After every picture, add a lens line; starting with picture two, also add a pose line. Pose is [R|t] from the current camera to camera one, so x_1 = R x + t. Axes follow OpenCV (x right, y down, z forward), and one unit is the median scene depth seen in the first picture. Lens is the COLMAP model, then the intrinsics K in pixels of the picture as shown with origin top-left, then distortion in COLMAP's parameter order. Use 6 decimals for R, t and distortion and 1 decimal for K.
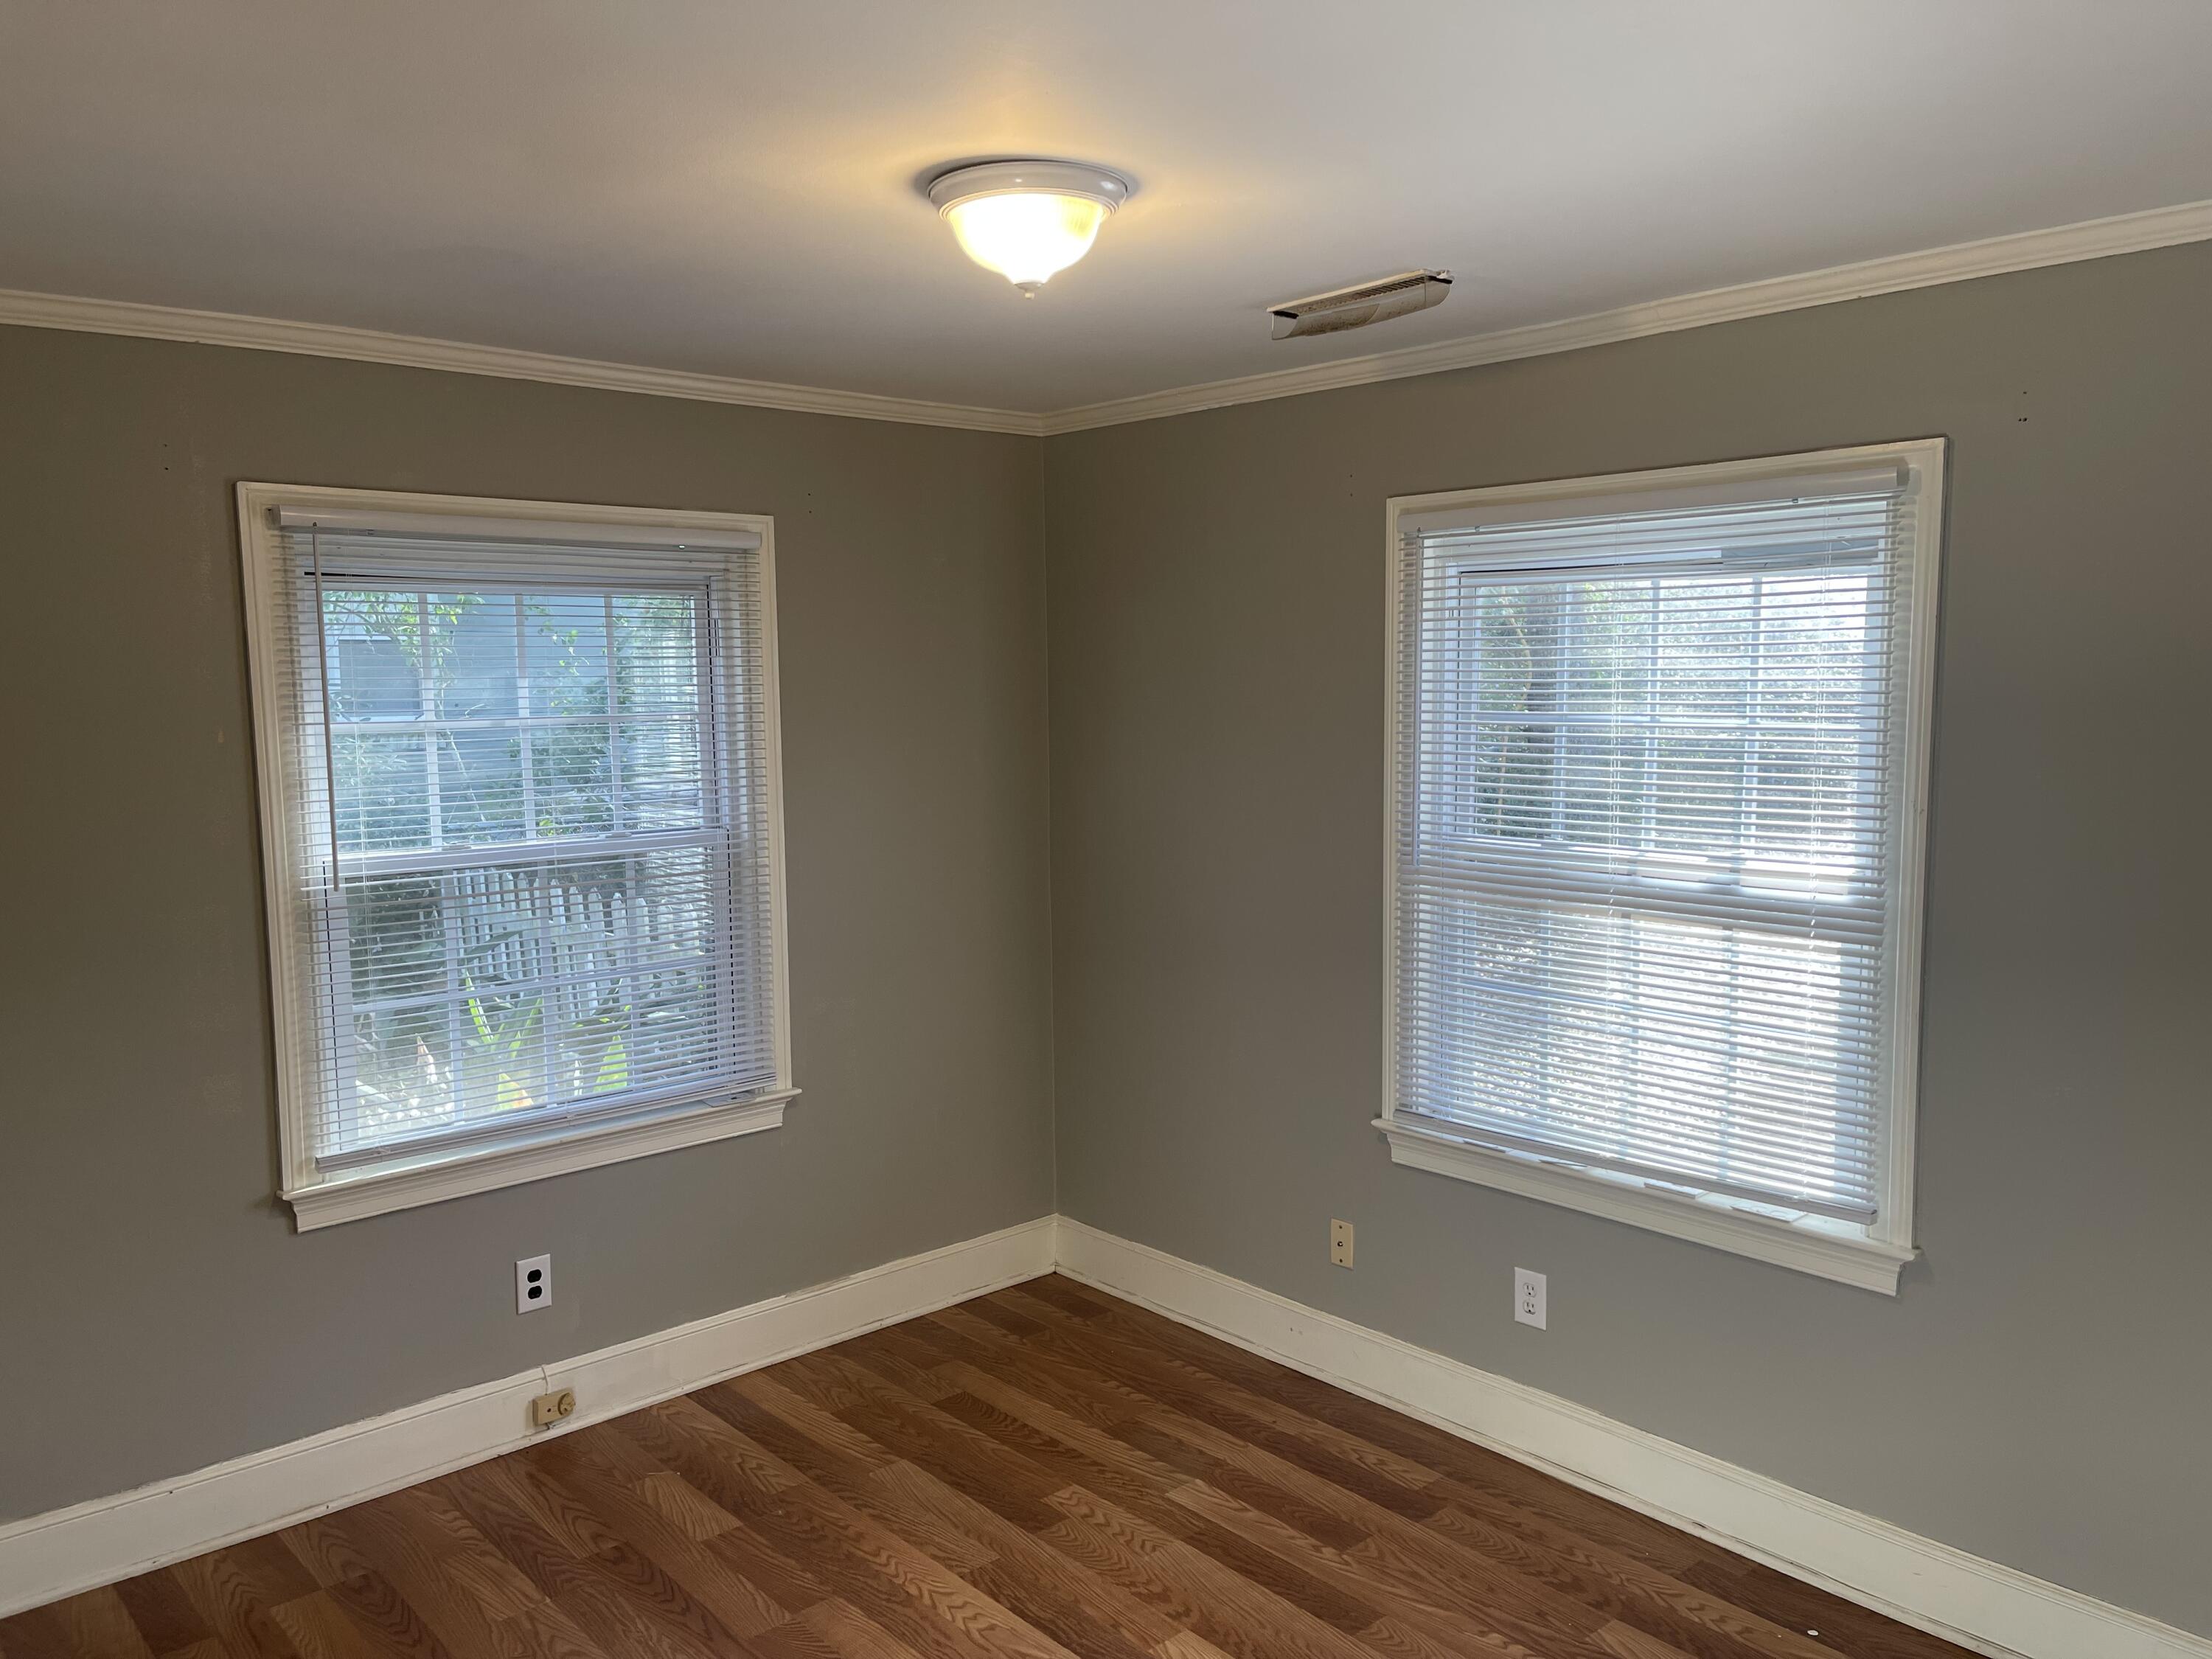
lens RADIAL K [[1663.2, 0, 1108.2], [0, 1663.2, 831.7], [0, 0, 1]] dist [0.046042, -0.046210]
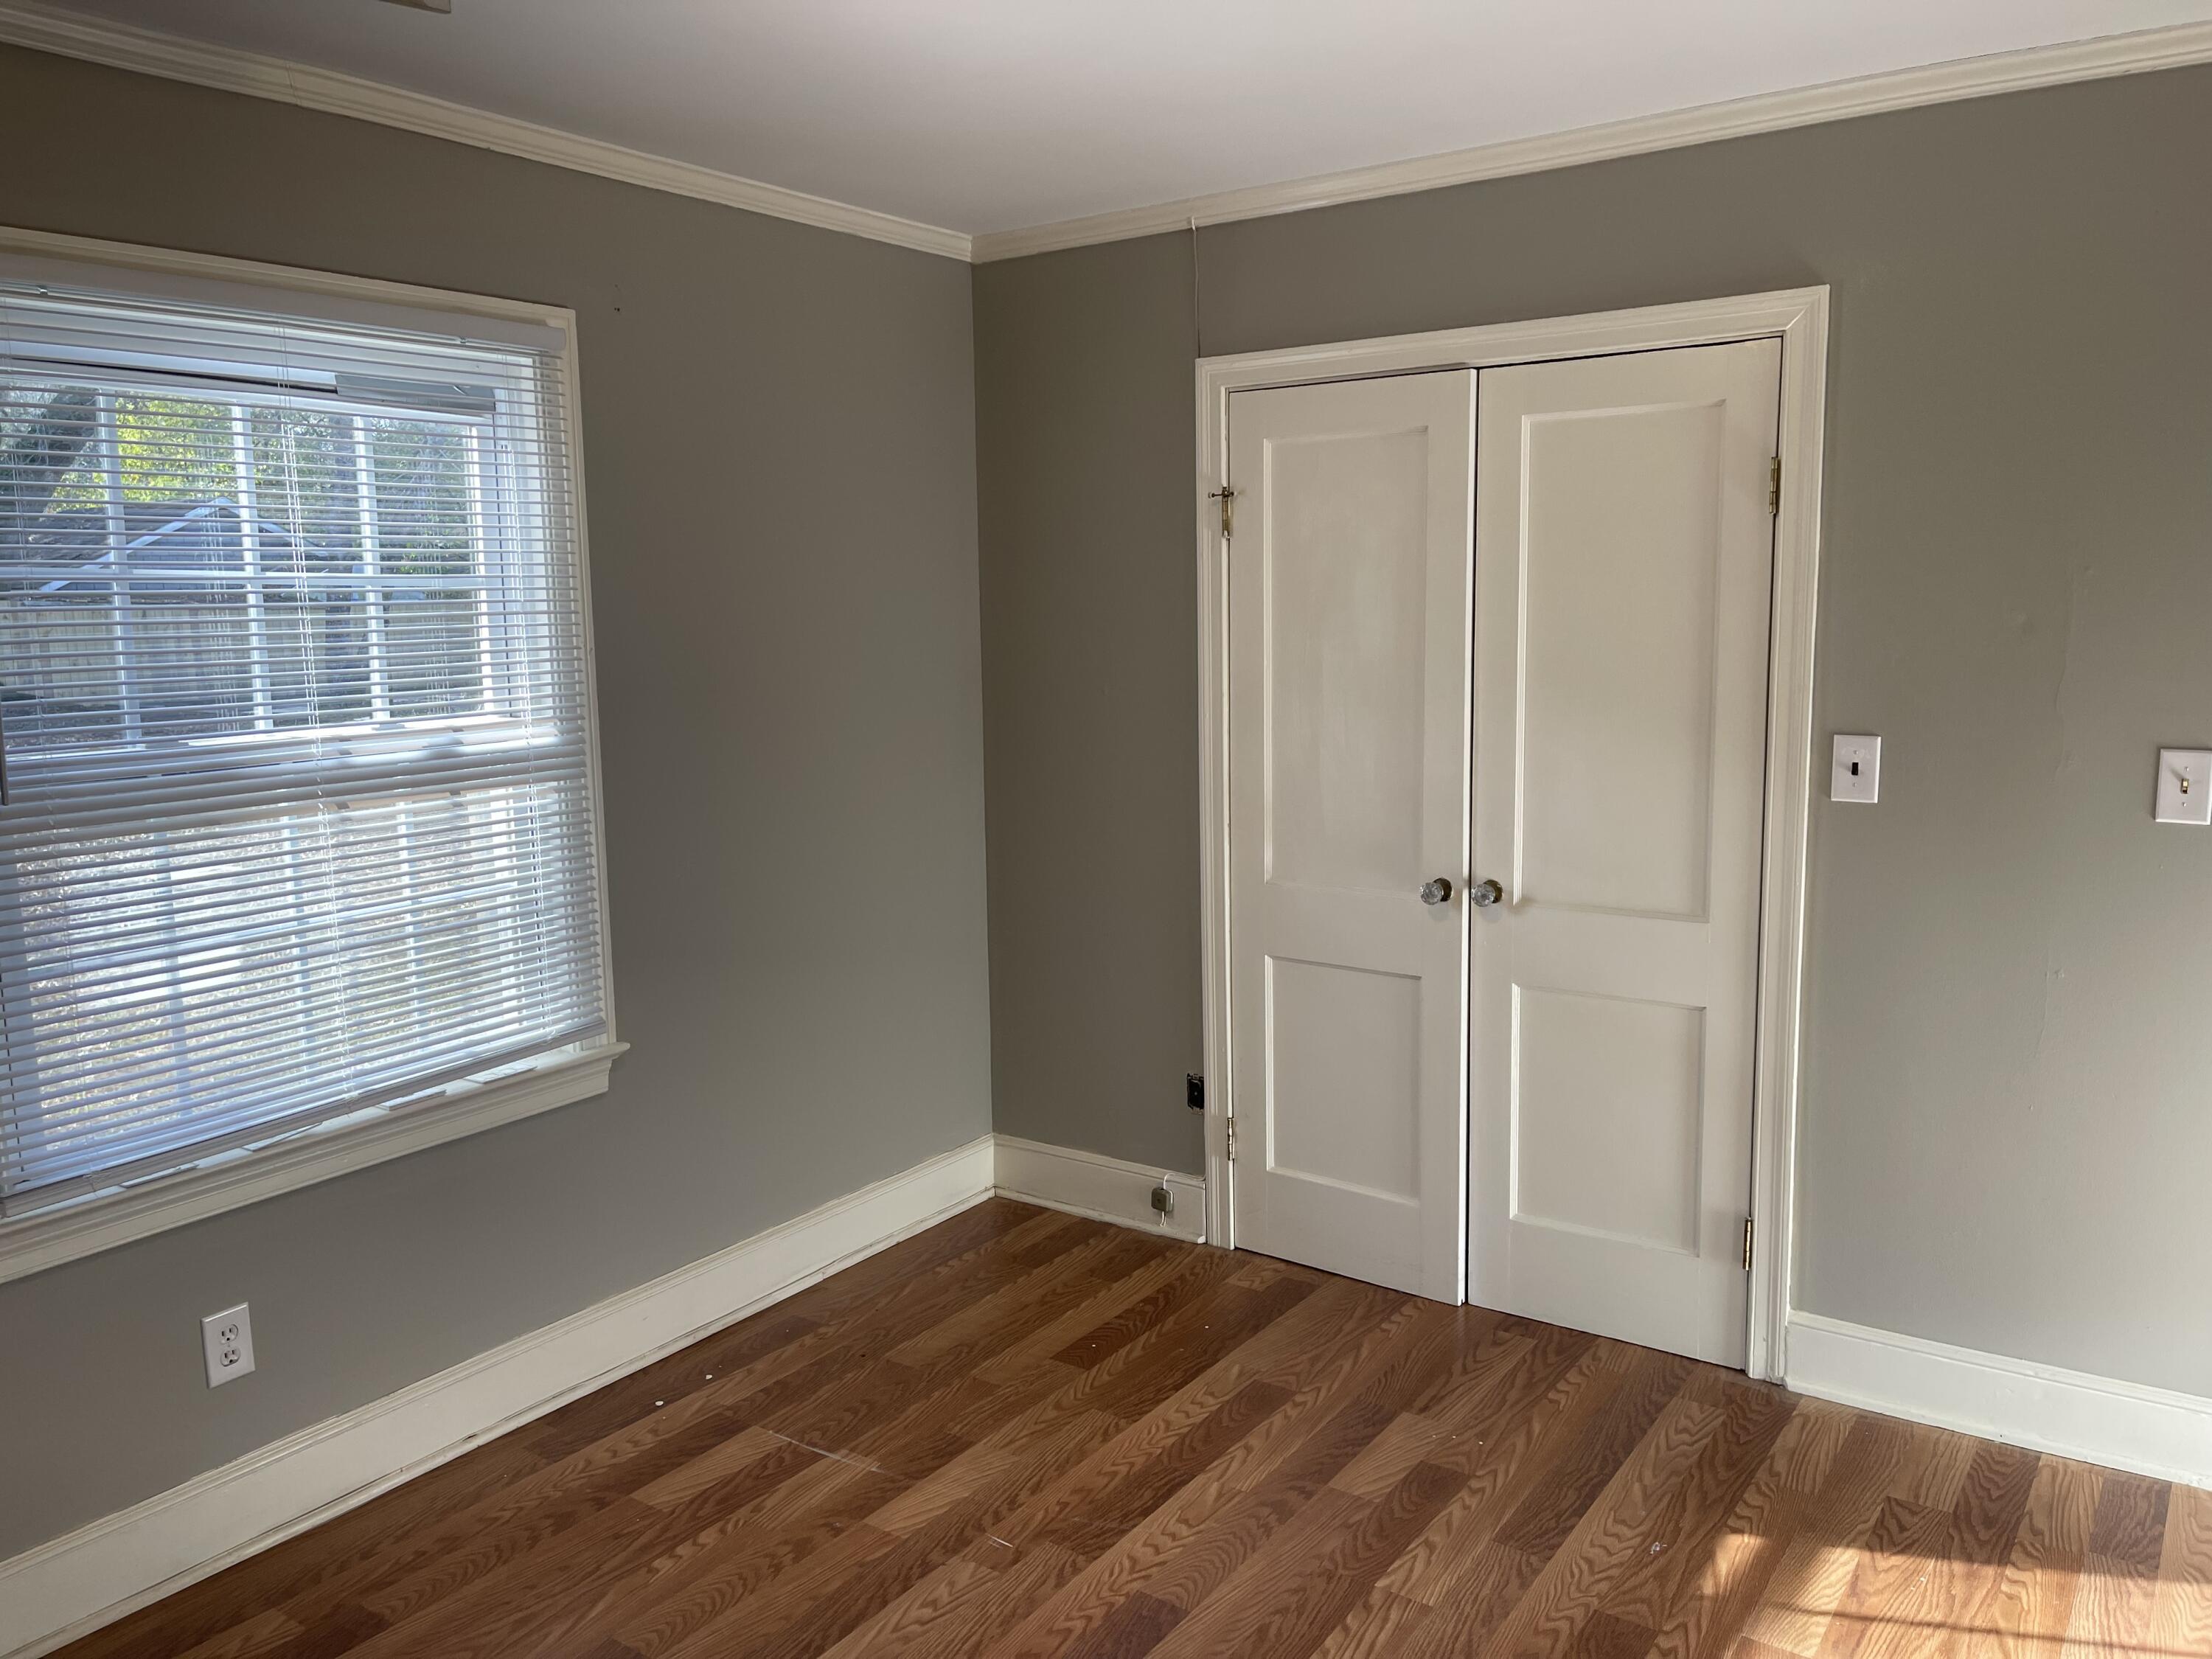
lens RADIAL K [[1663.2, 0, 1231.6], [0, 1663.2, 785.4], [0, 0, 1]] dist [0.046042, -0.046210]
pose [[-0.255055, -0.112977, 0.960304, -0.638850], [0.110785, 0.983196, 0.145095, -0.034345], [-0.960559, 0.143394, -0.238253, 0.797261]]
